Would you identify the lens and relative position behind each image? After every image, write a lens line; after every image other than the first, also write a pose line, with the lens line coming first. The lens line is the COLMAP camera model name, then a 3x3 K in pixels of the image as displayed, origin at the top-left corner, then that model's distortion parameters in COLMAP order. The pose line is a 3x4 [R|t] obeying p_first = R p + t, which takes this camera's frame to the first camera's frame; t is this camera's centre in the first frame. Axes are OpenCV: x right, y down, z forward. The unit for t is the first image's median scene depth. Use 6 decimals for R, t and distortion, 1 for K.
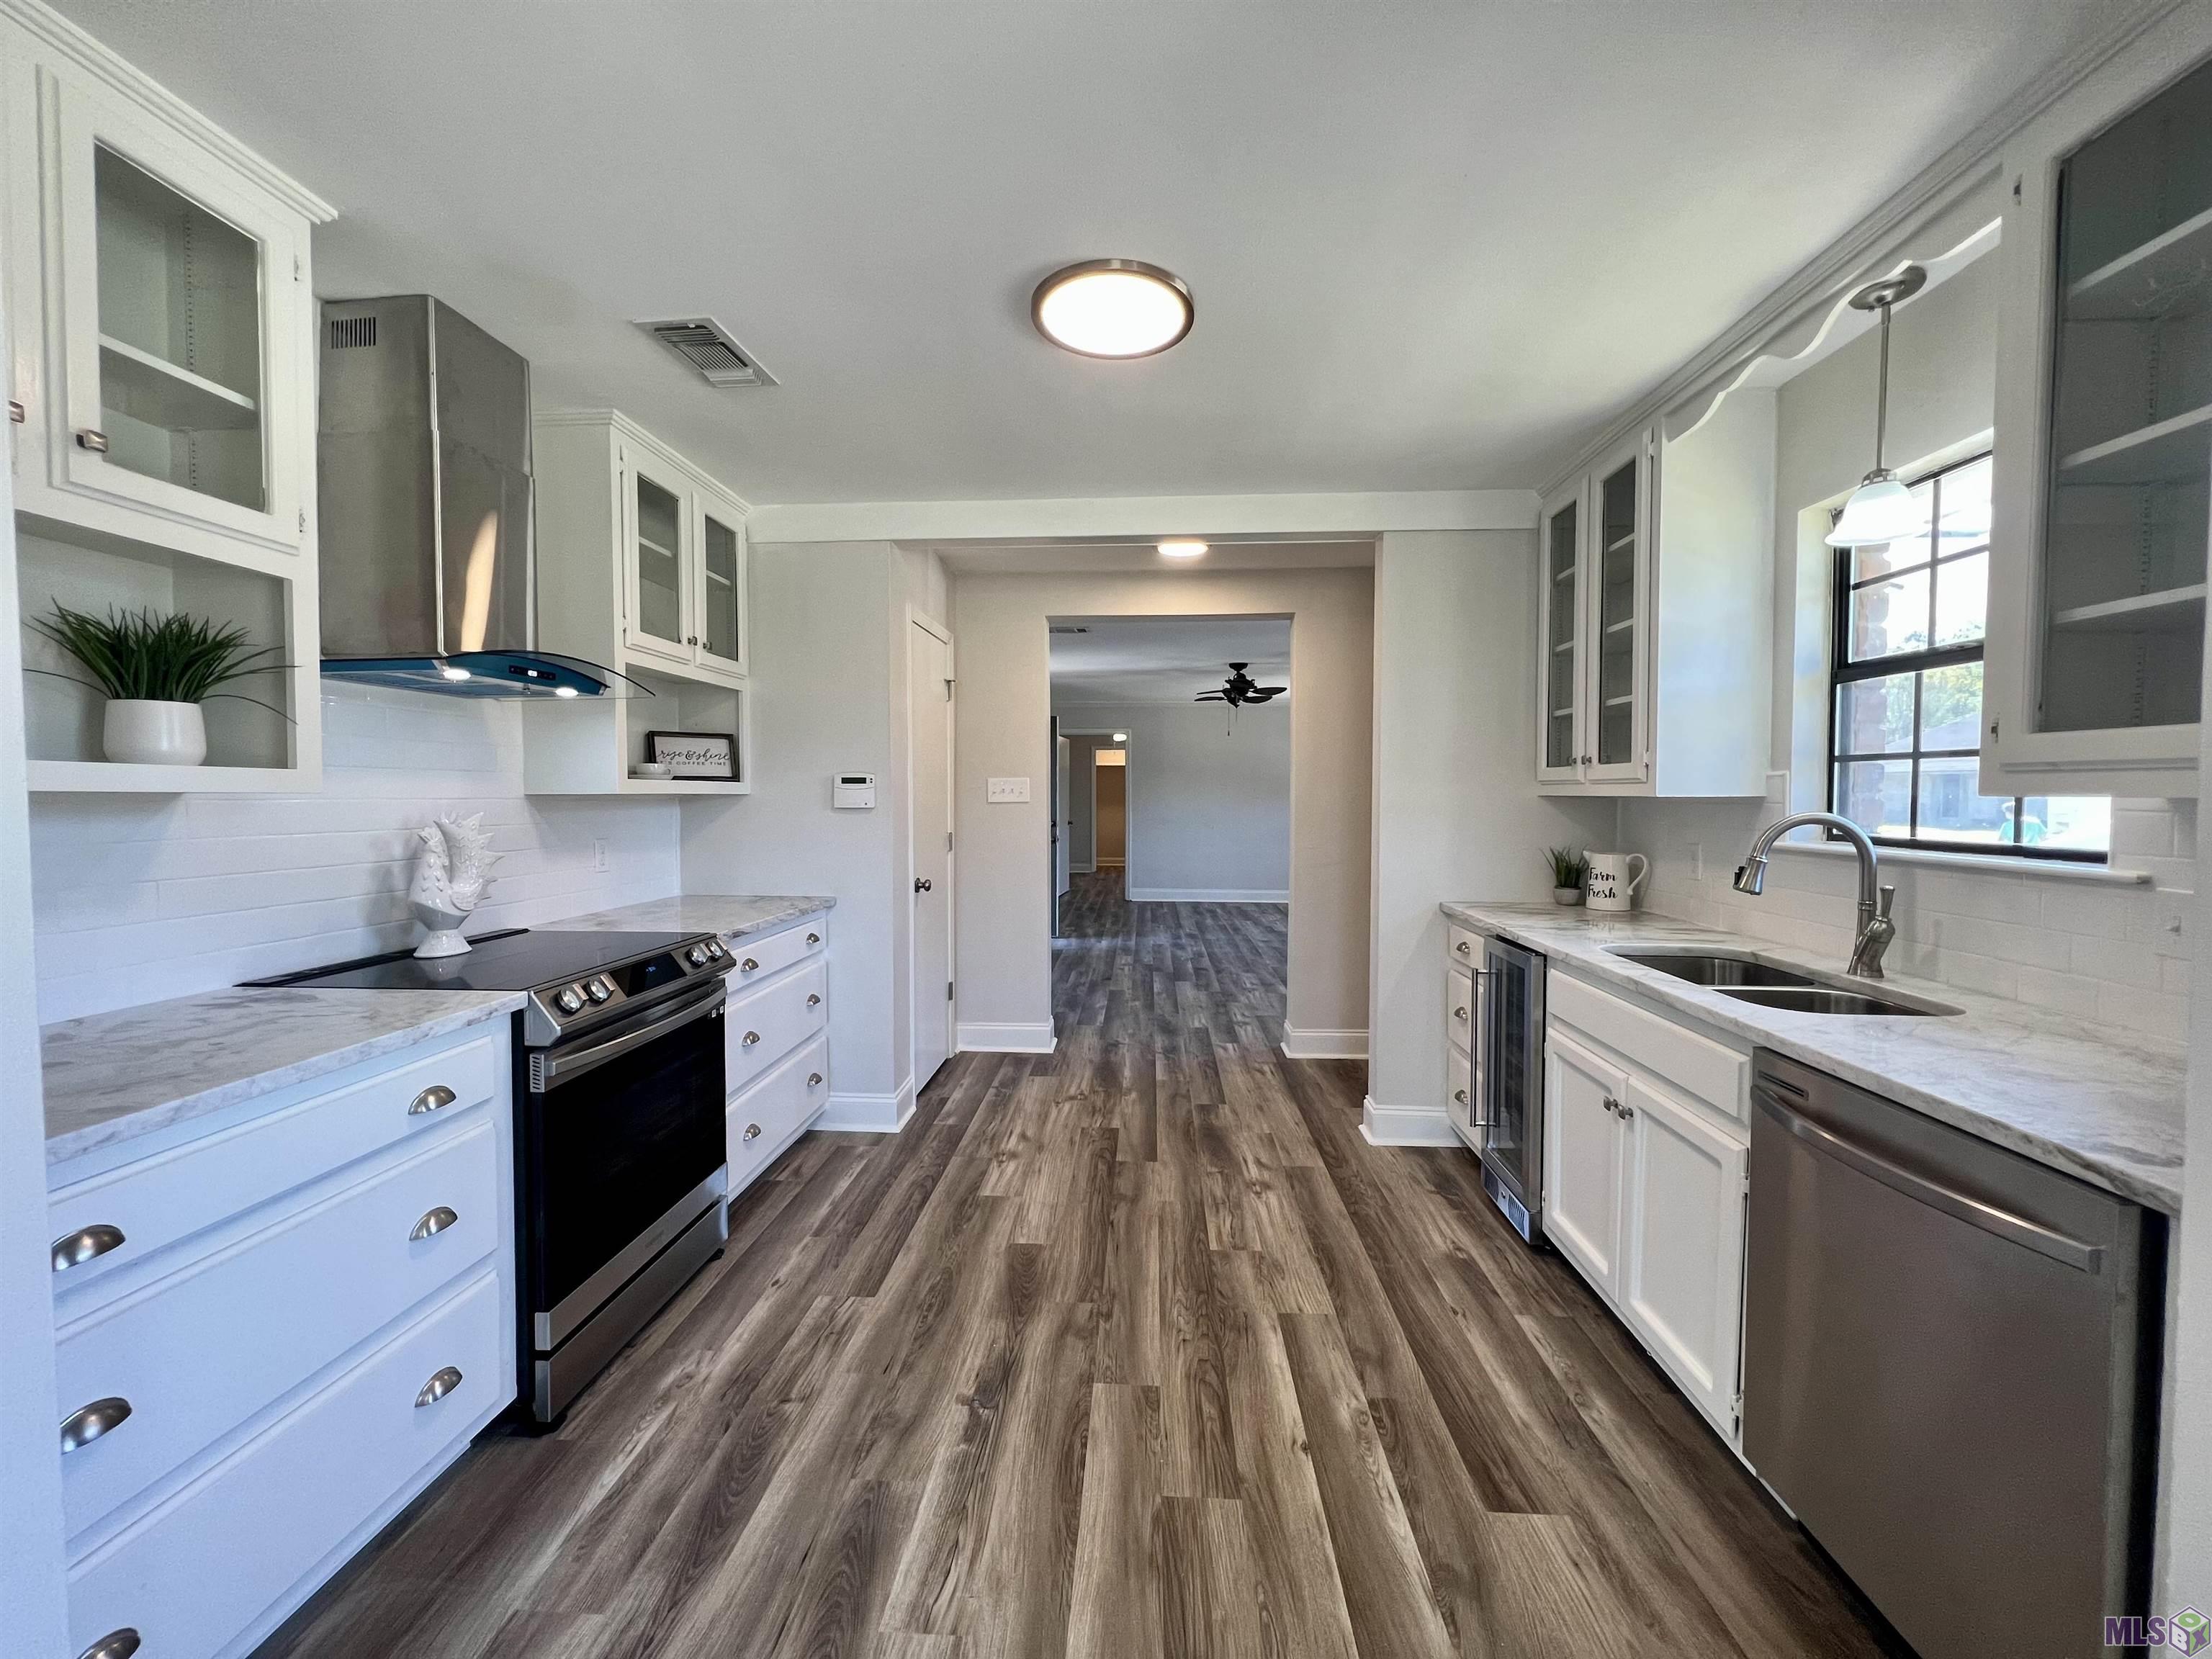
lens RADIAL K [[883.4, 0, 1106.2], [0, 883.4, 820.1], [0, 0, 1]] dist [0.000238, -0.000175]
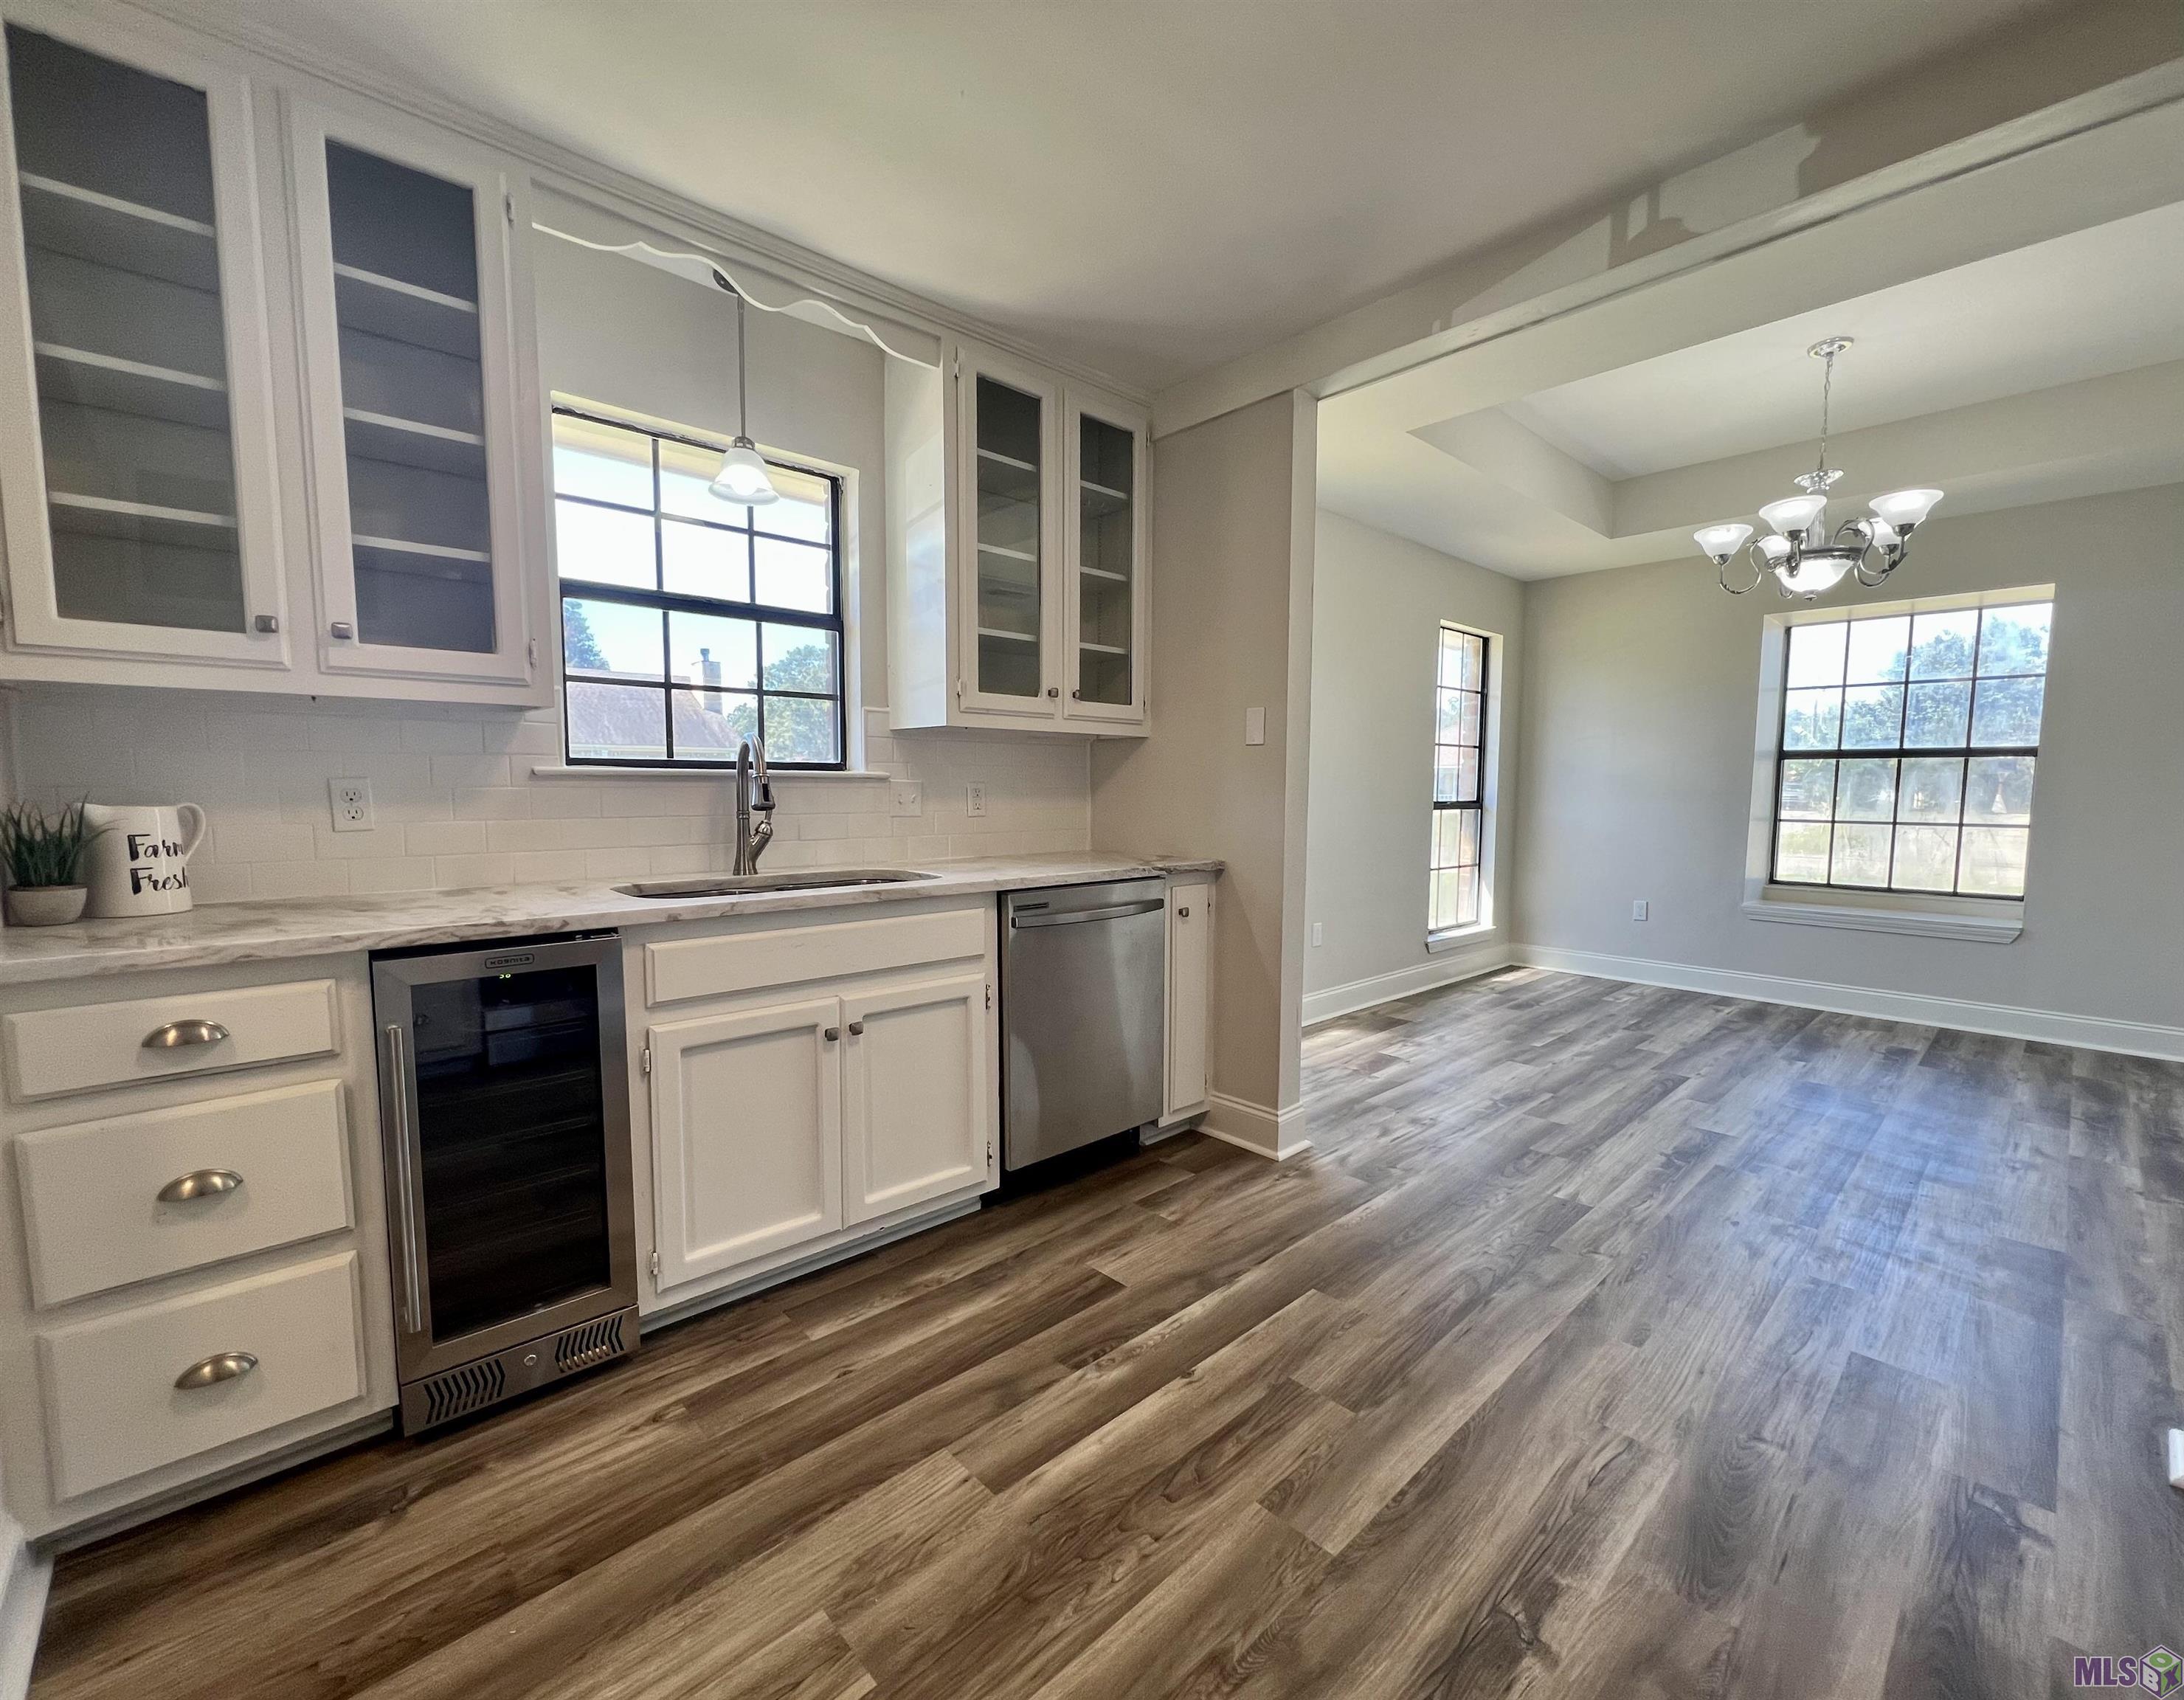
lens RADIAL K [[928.6, 0, 1100.2], [0, 928.6, 864.2], [0, 0, 1]] dist [-0.001011, 0.000004]
pose [[-0.726110, -0.064388, 0.684557, -0.255809], [0.016469, 0.993691, 0.110933, 0.024645], [-0.687381, 0.091824, -0.720469, 1.212639]]
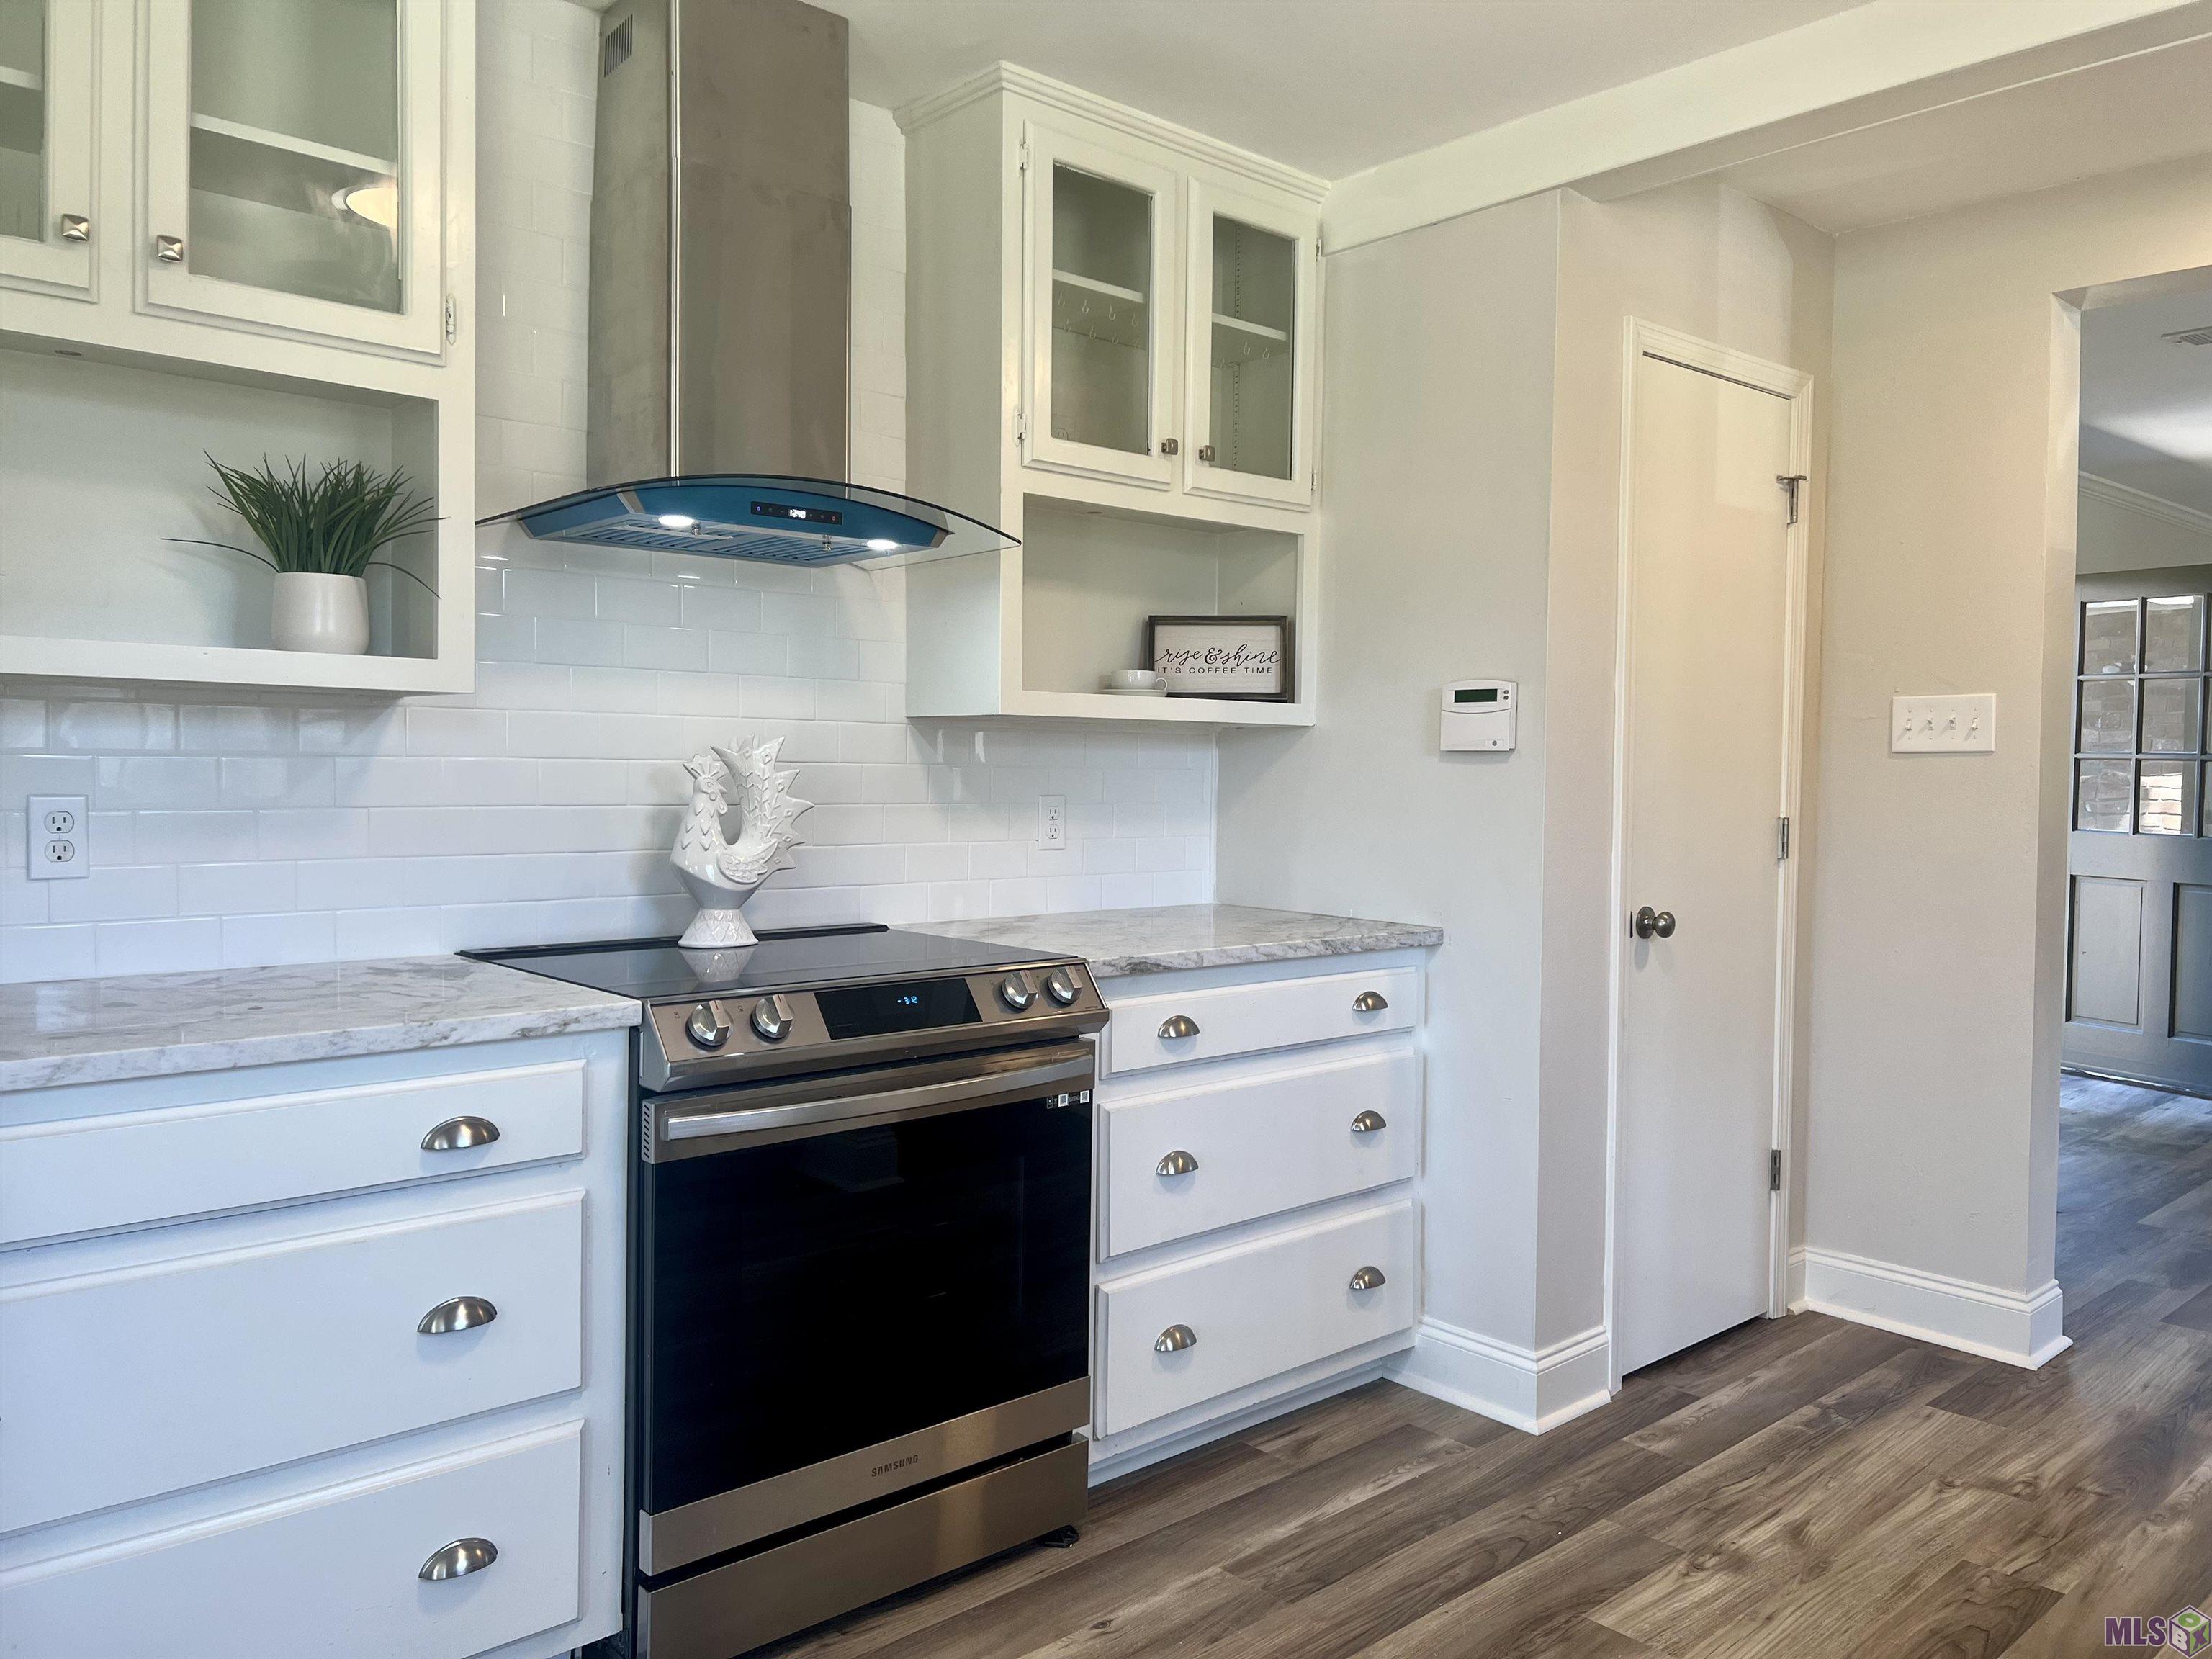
lens RADIAL K [[1654.3, 0, 1119.7], [0, 1654.3, 819.5], [0, 0, 1]] dist [0.071778, -0.074967]
pose [[0.715177, 0.031956, -0.698212, 0.296216], [-0.032126, 0.999401, 0.012835, 0.025252], [0.698205, 0.013252, 0.715776, 0.259977]]
